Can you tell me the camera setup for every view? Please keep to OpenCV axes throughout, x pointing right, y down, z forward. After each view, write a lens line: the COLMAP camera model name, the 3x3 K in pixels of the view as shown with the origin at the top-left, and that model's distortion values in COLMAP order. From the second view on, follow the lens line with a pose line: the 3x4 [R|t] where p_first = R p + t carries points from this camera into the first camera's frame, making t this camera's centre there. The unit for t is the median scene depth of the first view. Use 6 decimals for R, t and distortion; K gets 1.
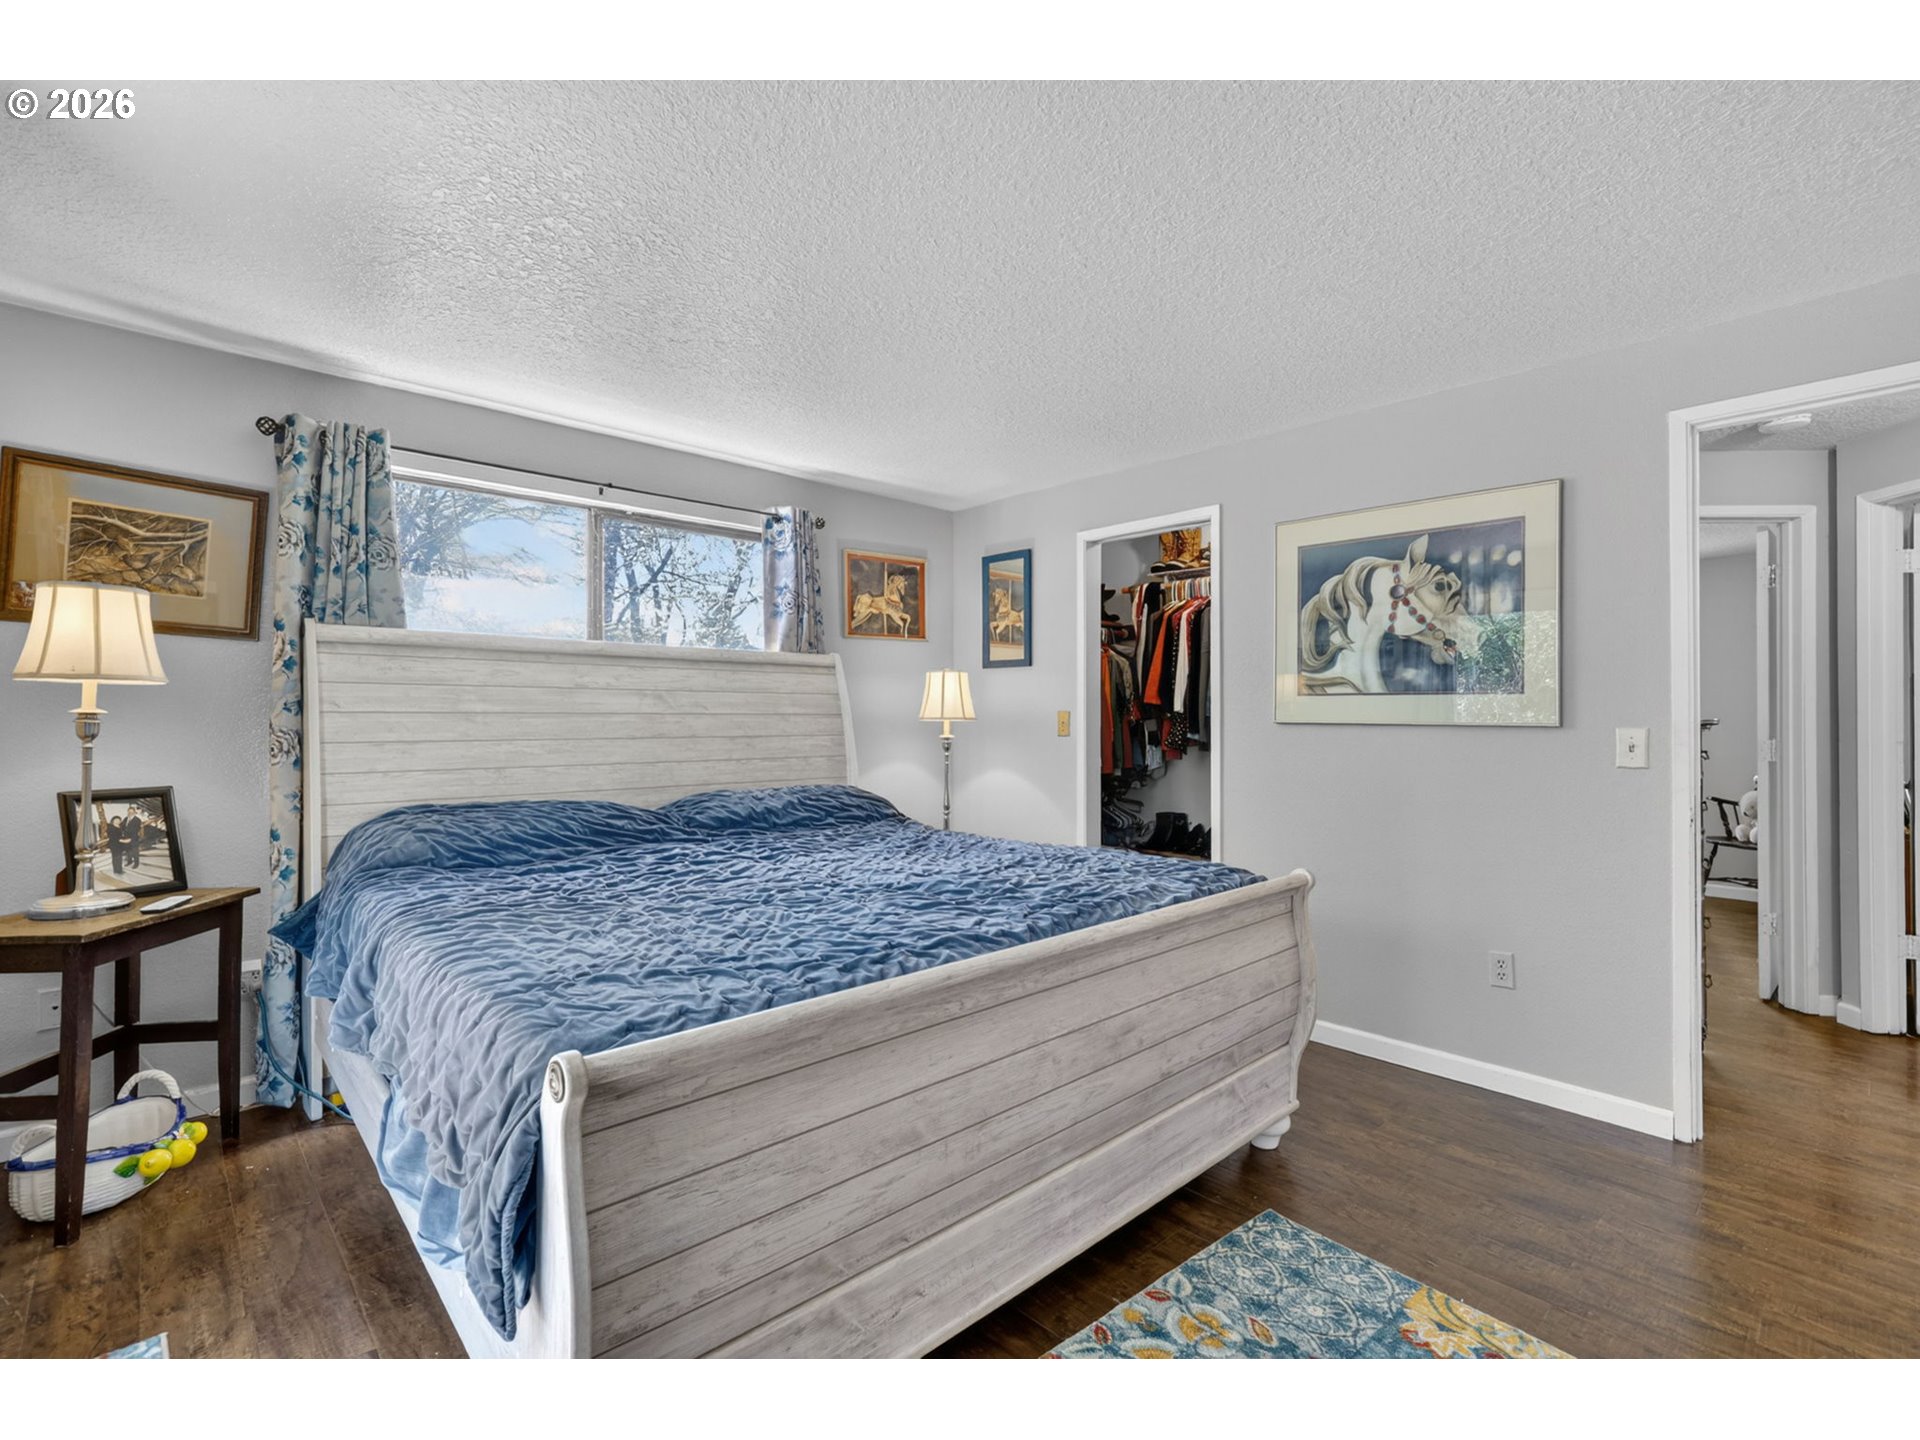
lens RADIAL K [[869.2, 0, 969.0], [0, 869.2, 717.9], [0, 0, 1]] dist [-0.007603, 0.002770]
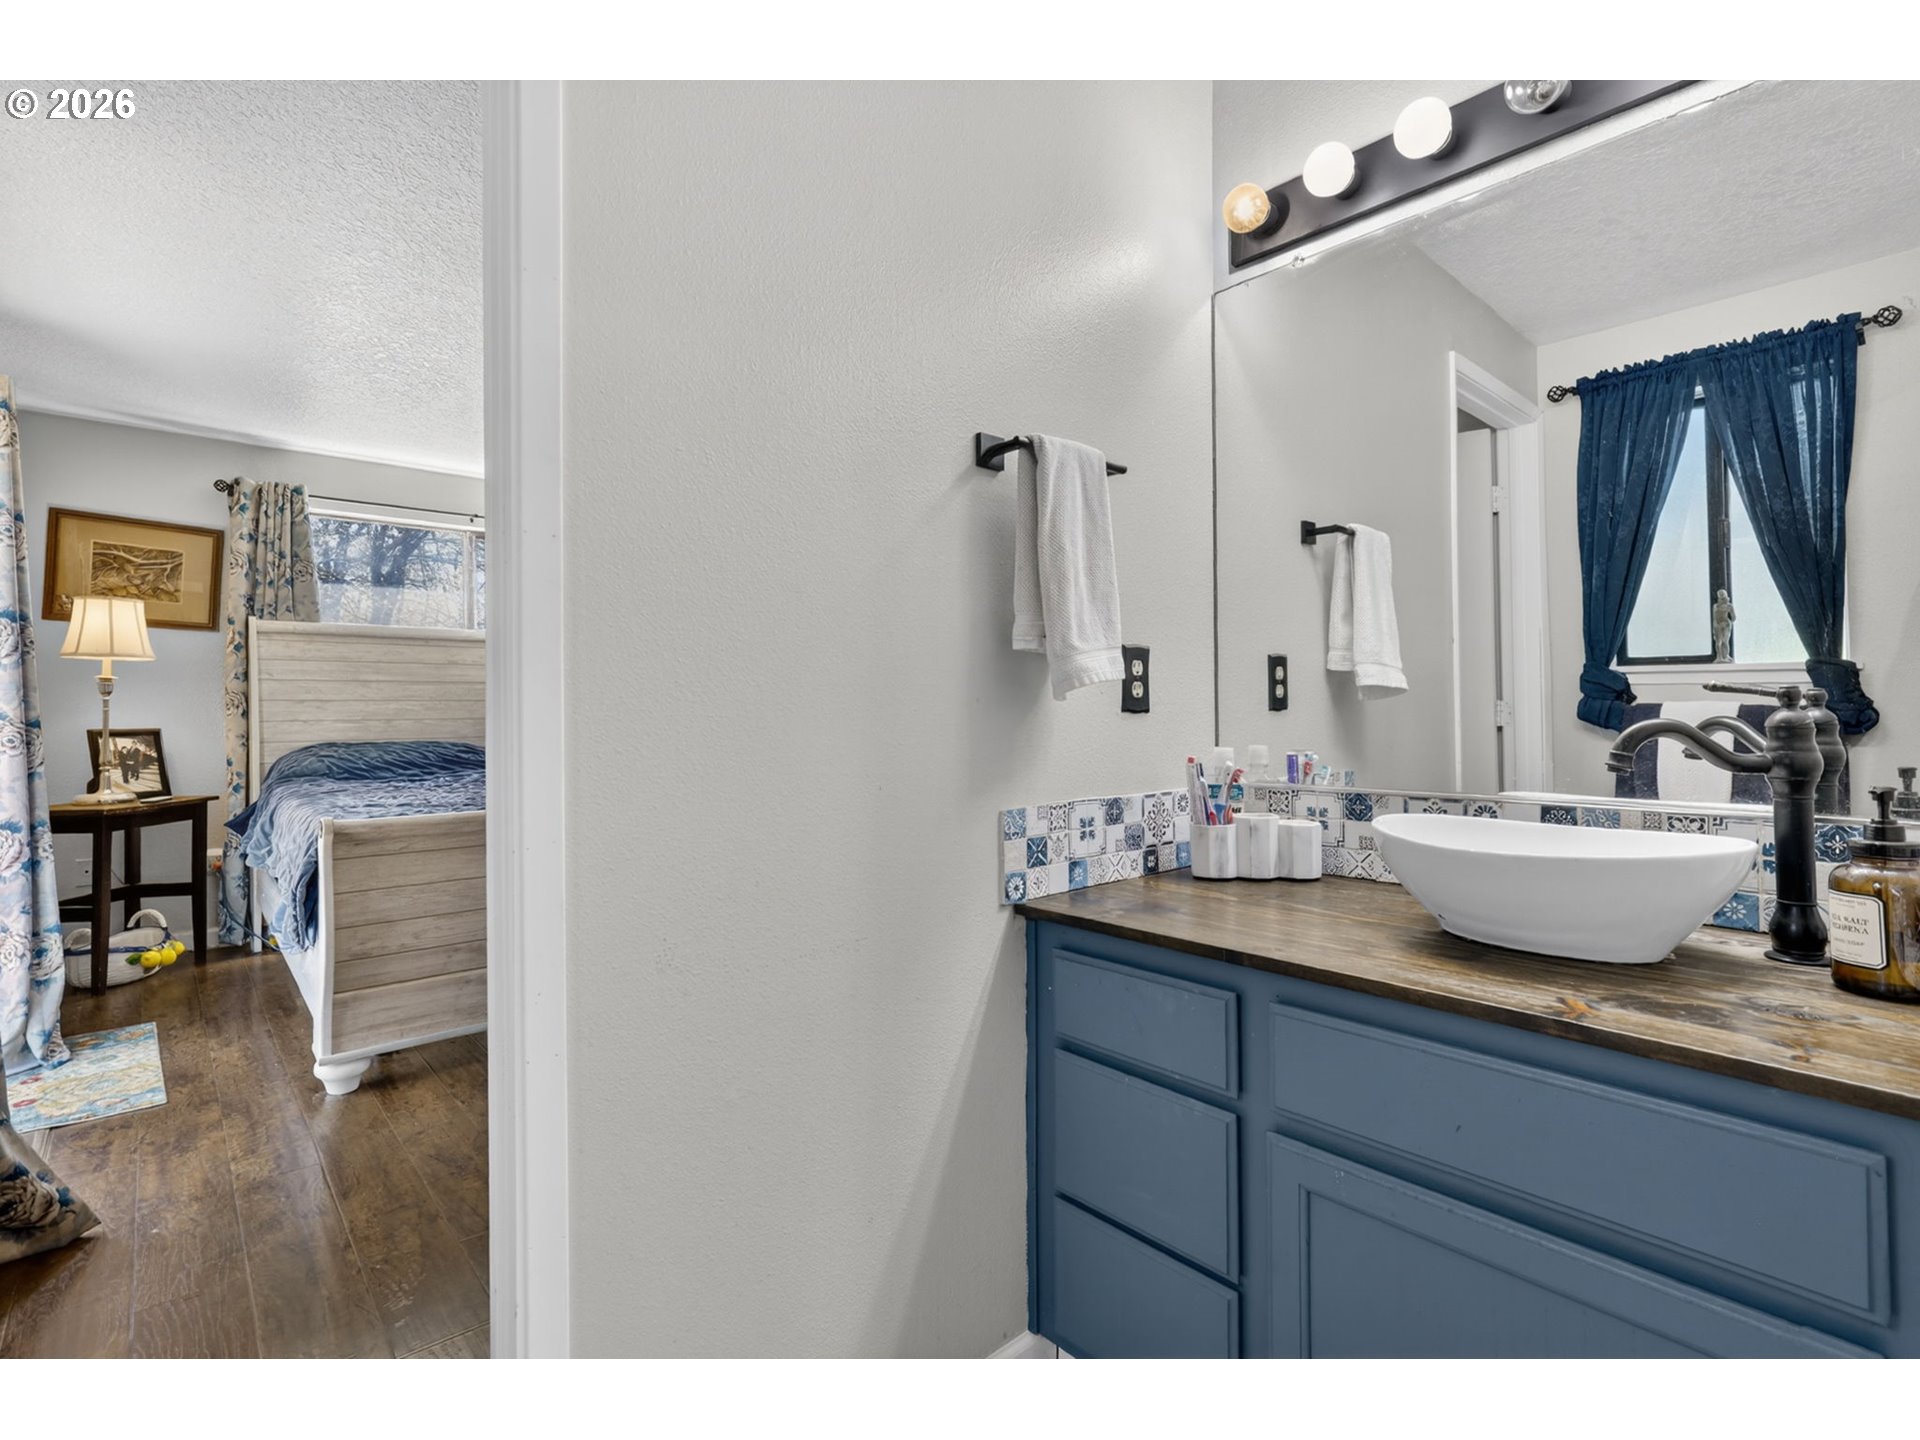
lens RADIAL K [[869.2, 0, 946.4], [0, 869.2, 708.3], [0, 0, 1]] dist [-0.007603, 0.002770]
pose [[0.999813, -0.005946, -0.018416, 0.473274], [0.006051, 0.999966, 0.005635, 0.042966], [0.018382, -0.005745, 0.999815, -0.479518]]
